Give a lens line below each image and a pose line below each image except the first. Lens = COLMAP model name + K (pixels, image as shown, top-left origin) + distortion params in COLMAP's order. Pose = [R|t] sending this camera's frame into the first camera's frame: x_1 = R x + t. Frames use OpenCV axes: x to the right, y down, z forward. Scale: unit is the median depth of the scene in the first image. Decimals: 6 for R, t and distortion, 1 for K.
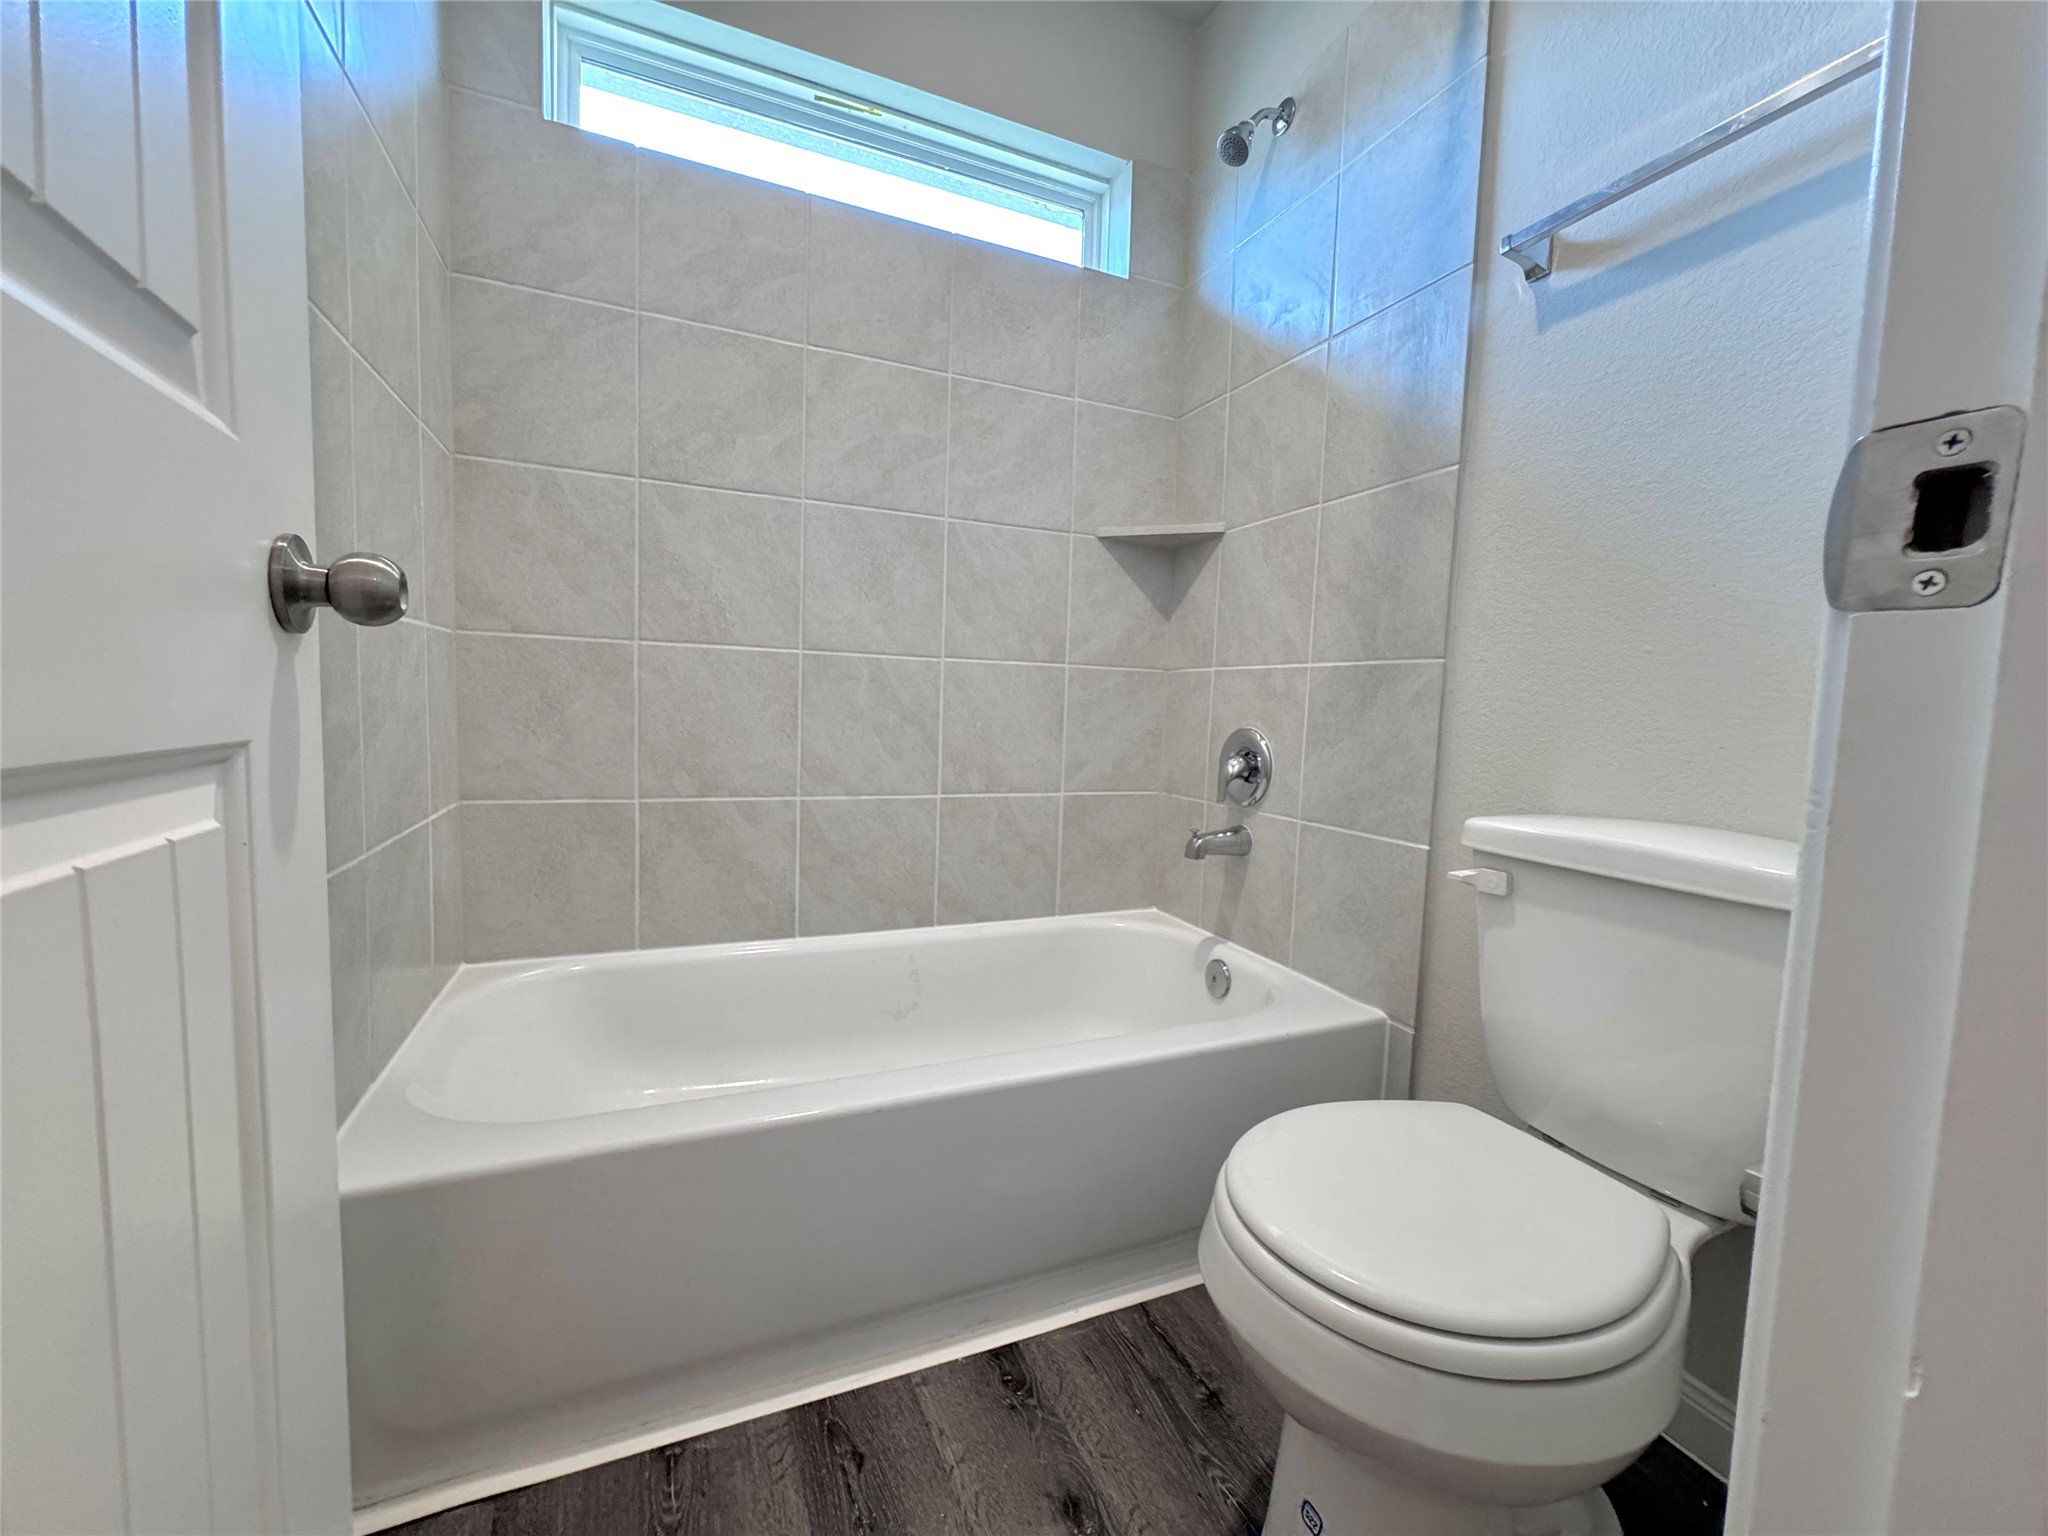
lens RADIAL K [[817.8, 0, 1022.6], [0, 817.8, 768.2], [0, 0, 1]] dist [-0.003800, -0.000299]
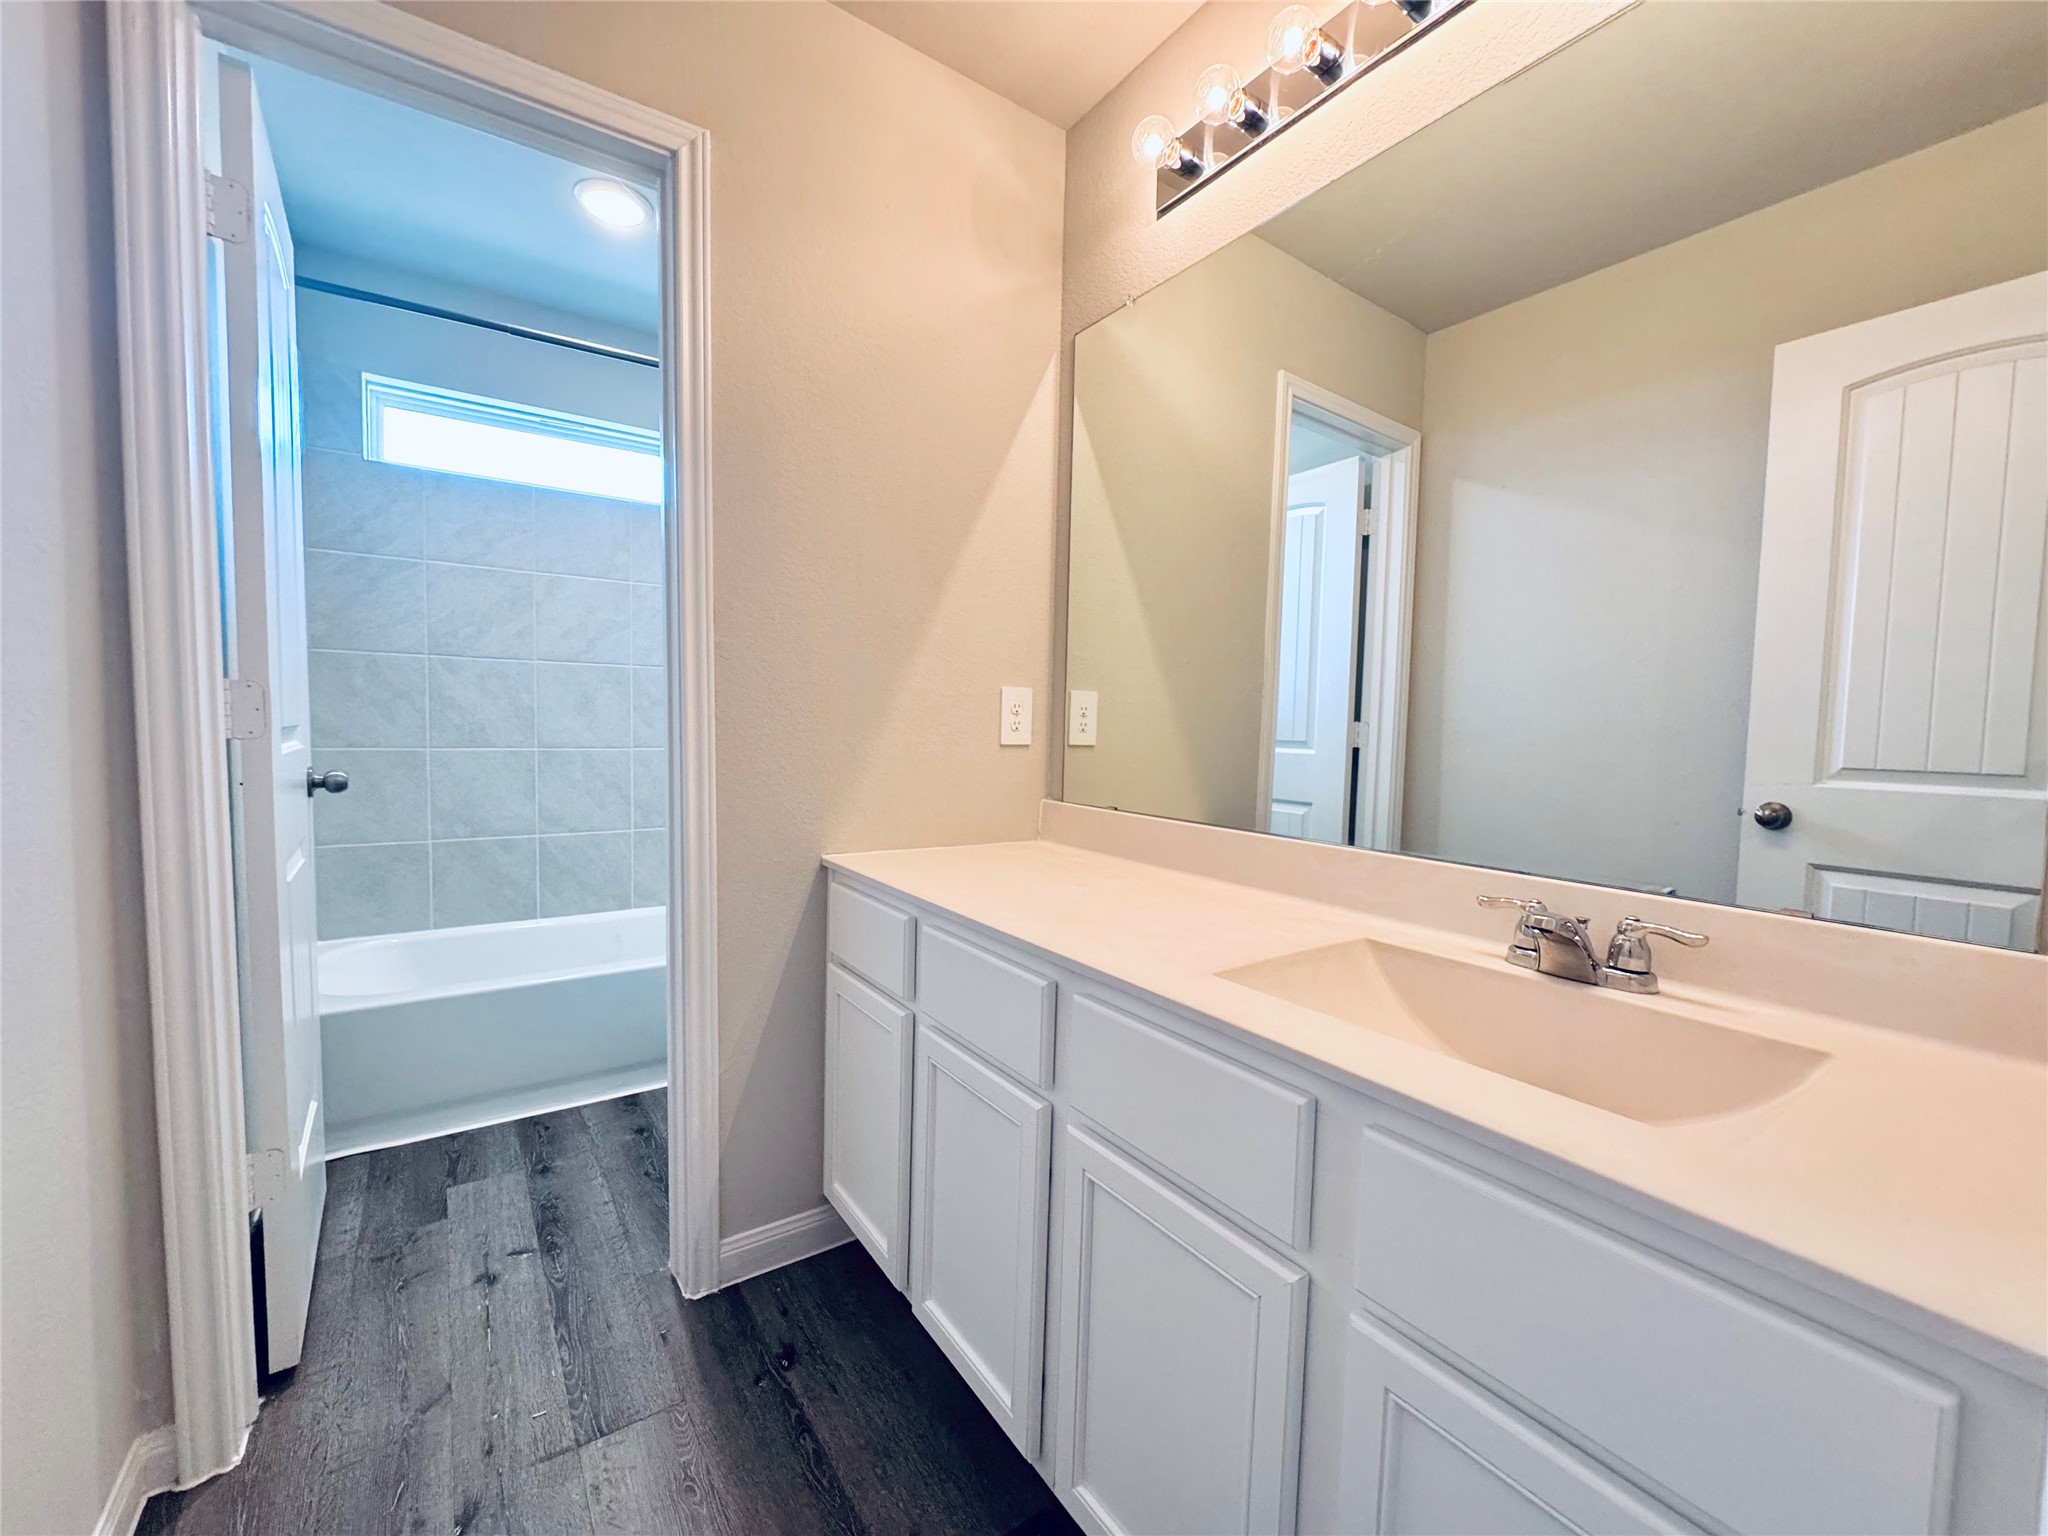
lens RADIAL K [[817.8, 0, 1021.6], [0, 817.8, 770.4], [0, 0, 1]] dist [-0.003800, -0.000299]
pose [[0.980664, -0.023492, 0.194285, 0.410415], [0.025968, 0.999611, -0.010208, -0.058440], [-0.193970, 0.015056, 0.980892, -0.910830]]
